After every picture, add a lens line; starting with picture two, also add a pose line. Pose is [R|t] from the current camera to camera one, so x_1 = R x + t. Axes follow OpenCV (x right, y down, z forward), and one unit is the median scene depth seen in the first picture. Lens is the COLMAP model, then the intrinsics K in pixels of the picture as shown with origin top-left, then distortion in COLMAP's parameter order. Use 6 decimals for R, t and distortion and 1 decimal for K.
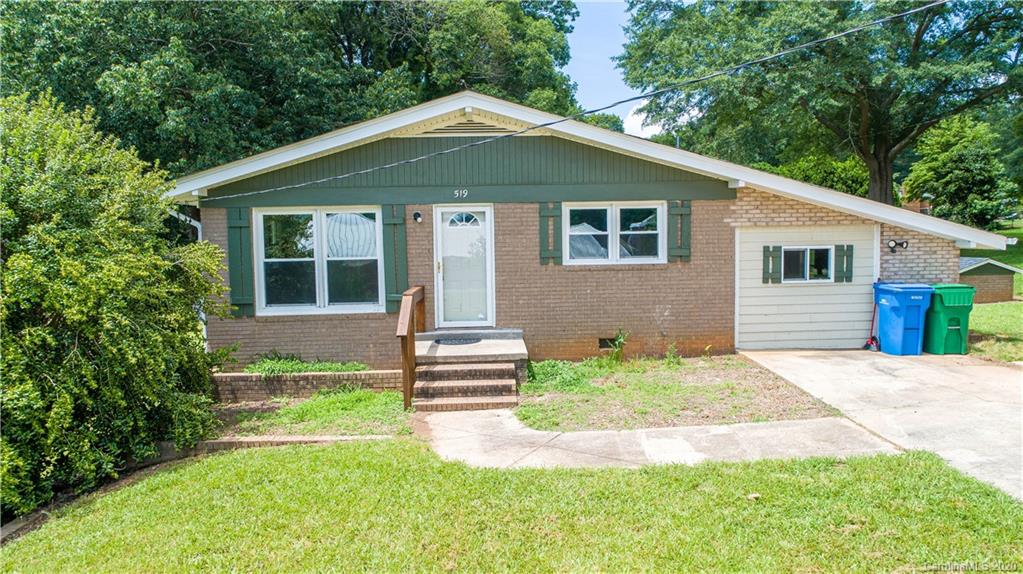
lens RADIAL K [[689.7, 0, 513.3], [0, 689.7, 286.5], [0, 0, 1]] dist [-0.017198, 0.015116]
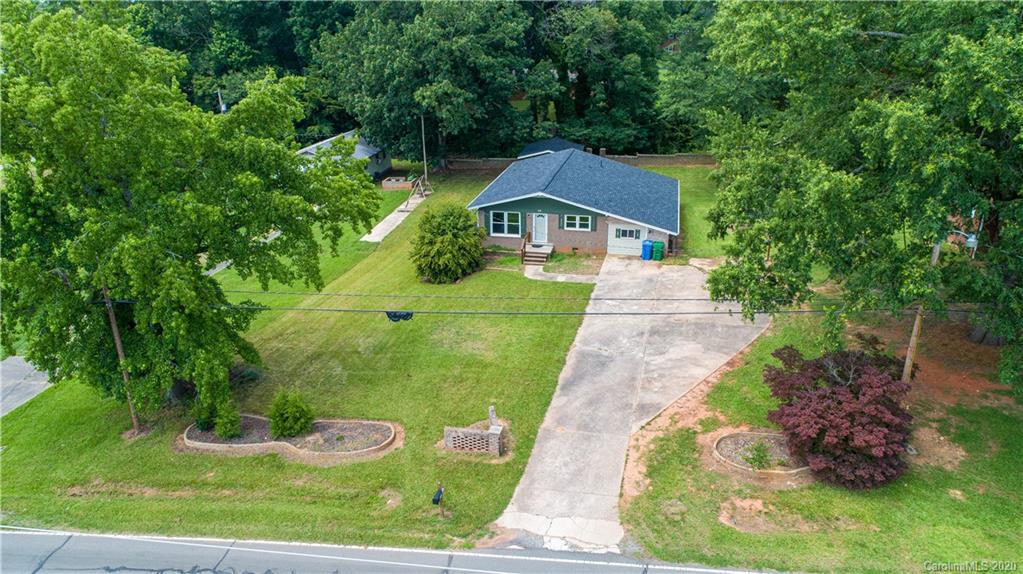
lens RADIAL K [[689.7, 0, 515.2], [0, 689.7, 291.5], [0, 0, 1]] dist [-0.017198, 0.015116]
pose [[0.967221, 0.106624, -0.230465, 0.756545], [-0.028519, 0.947445, 0.318645, -0.955439], [0.252329, -0.301628, 0.919430, -2.854467]]
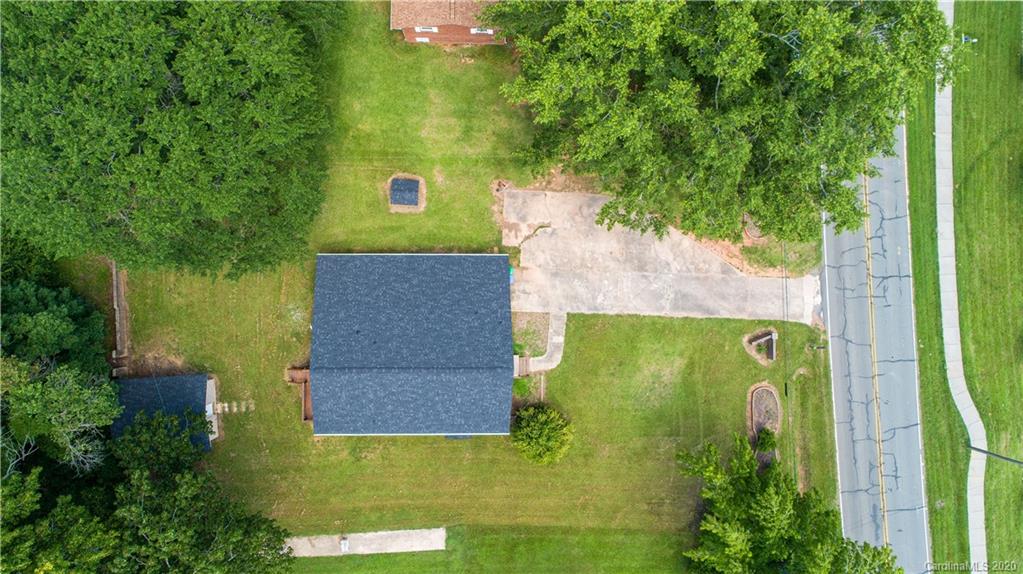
lens RADIAL K [[689.7, 0, 511.2], [0, 689.7, 287.3], [0, 0, 1]] dist [-0.017198, 0.015116]
pose [[0.039510, -0.999124, 0.013771, 0.432223], [0.051912, 0.015816, 0.998526, -4.821055], [-0.997870, -0.038737, 0.052491, 0.702654]]
